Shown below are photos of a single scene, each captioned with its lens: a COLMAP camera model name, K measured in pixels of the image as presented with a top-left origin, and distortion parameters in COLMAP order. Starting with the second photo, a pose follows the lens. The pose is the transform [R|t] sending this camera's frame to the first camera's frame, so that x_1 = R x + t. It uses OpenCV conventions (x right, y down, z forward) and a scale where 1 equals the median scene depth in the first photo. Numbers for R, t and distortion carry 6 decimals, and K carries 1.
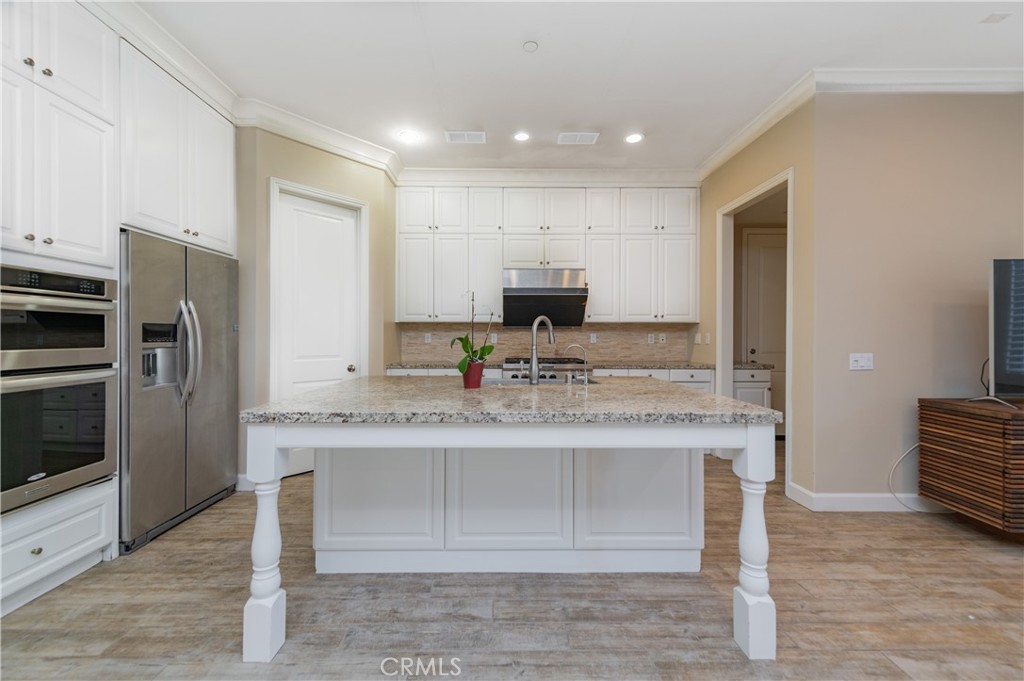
lens RADIAL K [[402.4, 0, 505.4], [0, 402.4, 337.5], [0, 0, 1]] dist [0.010910, -0.002655]
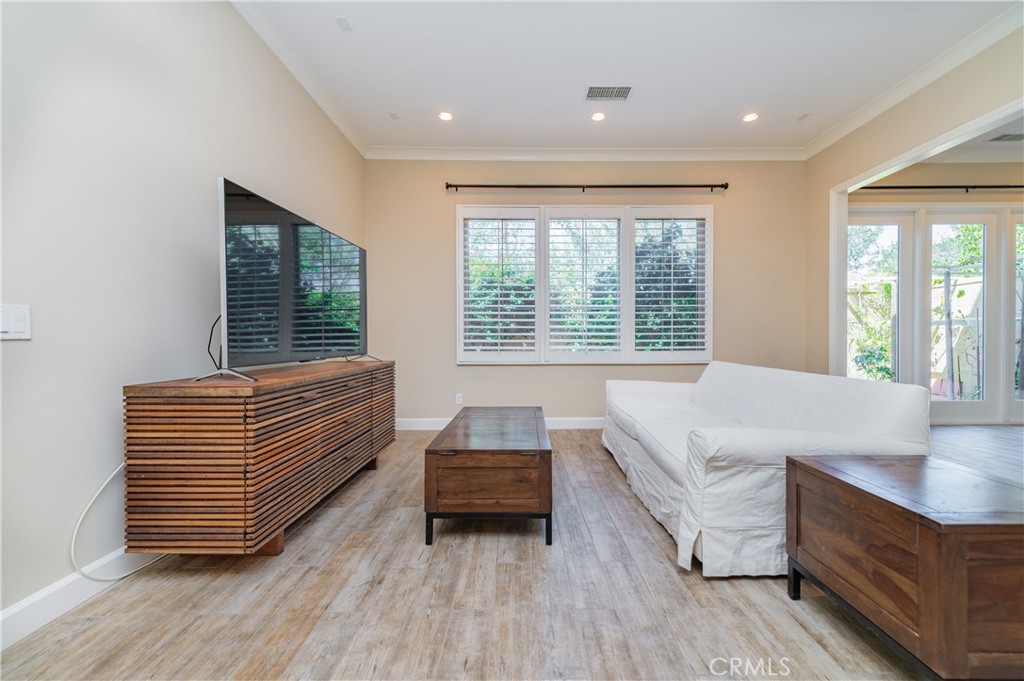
lens RADIAL K [[402.4, 0, 523.0], [0, 402.4, 342.2], [0, 0, 1]] dist [0.010910, -0.002655]
pose [[-0.008909, -0.007996, 0.999928, 0.415778], [0.005375, 0.999953, 0.008044, 0.082226], [-0.999946, 0.005447, -0.008866, 0.416764]]
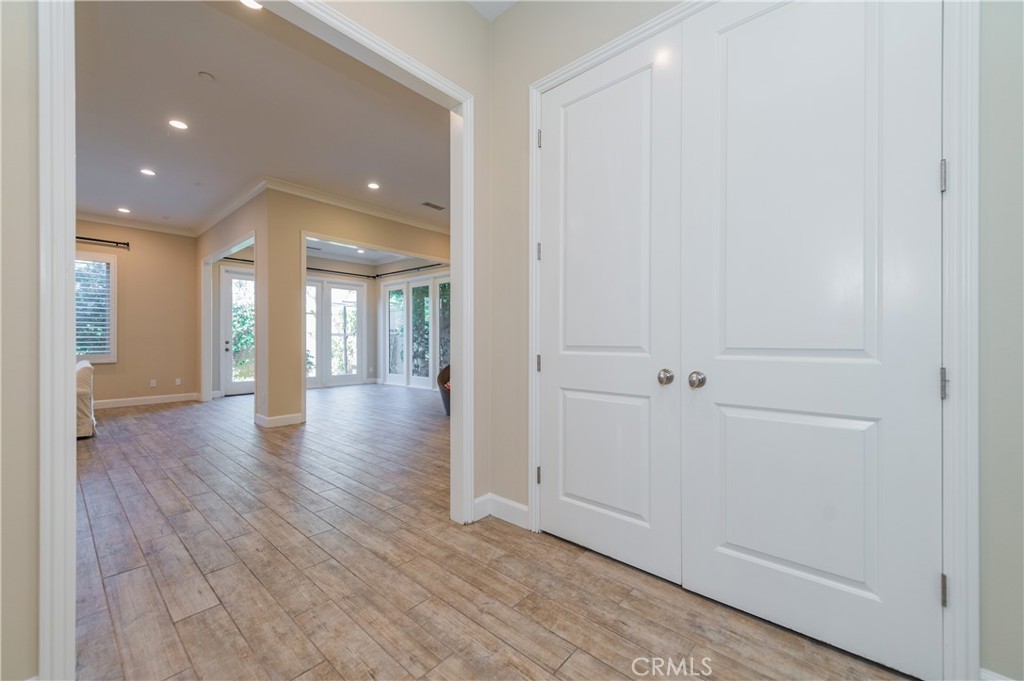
lens RADIAL K [[402.4, 0, 512.3], [0, 402.4, 340.9], [0, 0, 1]] dist [0.010910, -0.002655]
pose [[-0.755718, -0.005022, 0.654878, -1.251085], [-0.003719, 0.999987, 0.003376, 0.043624], [-0.654887, 0.000116, -0.755727, -0.050787]]
